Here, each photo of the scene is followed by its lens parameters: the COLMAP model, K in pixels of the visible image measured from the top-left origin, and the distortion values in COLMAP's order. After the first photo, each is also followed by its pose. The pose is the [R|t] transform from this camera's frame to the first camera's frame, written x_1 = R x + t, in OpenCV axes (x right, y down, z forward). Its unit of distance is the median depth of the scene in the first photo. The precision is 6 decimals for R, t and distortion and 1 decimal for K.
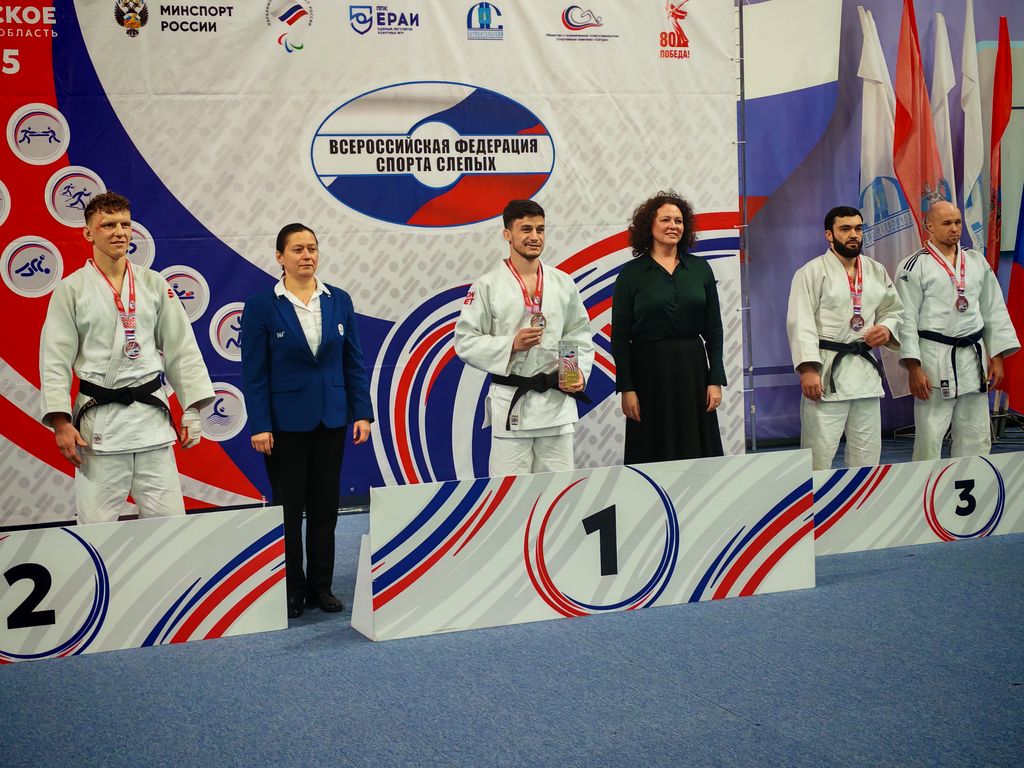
lens RADIAL K [[1909.0, 0, 511.6], [0, 1909.0, 385.8], [0, 0, 1]] dist [0.060604, 0.000000]
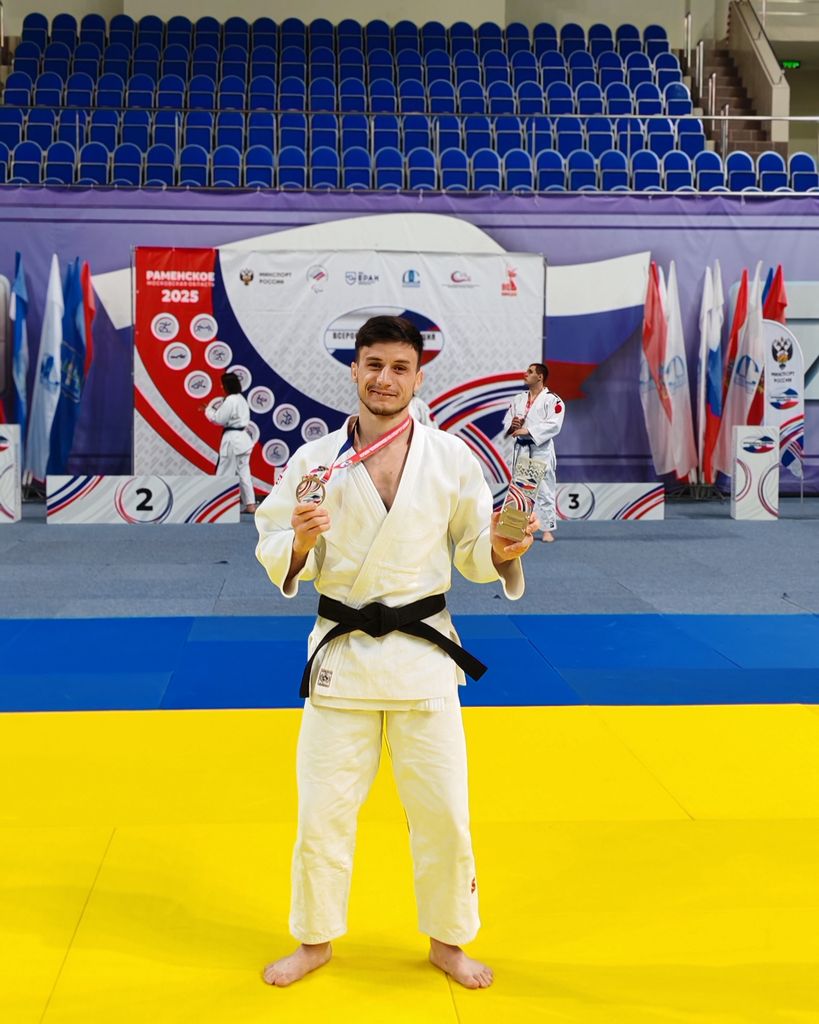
lens RADIAL K [[1753.4, 0, 409.5], [0, 1753.4, 511.1], [0, 0, 1]] dist [0.203272, 0.000000]
pose [[0.945770, 0.052472, -0.320571, 0.657571], [-0.059186, 0.998184, -0.011228, 0.096024], [0.319399, 0.029592, 0.947158, -0.900361]]
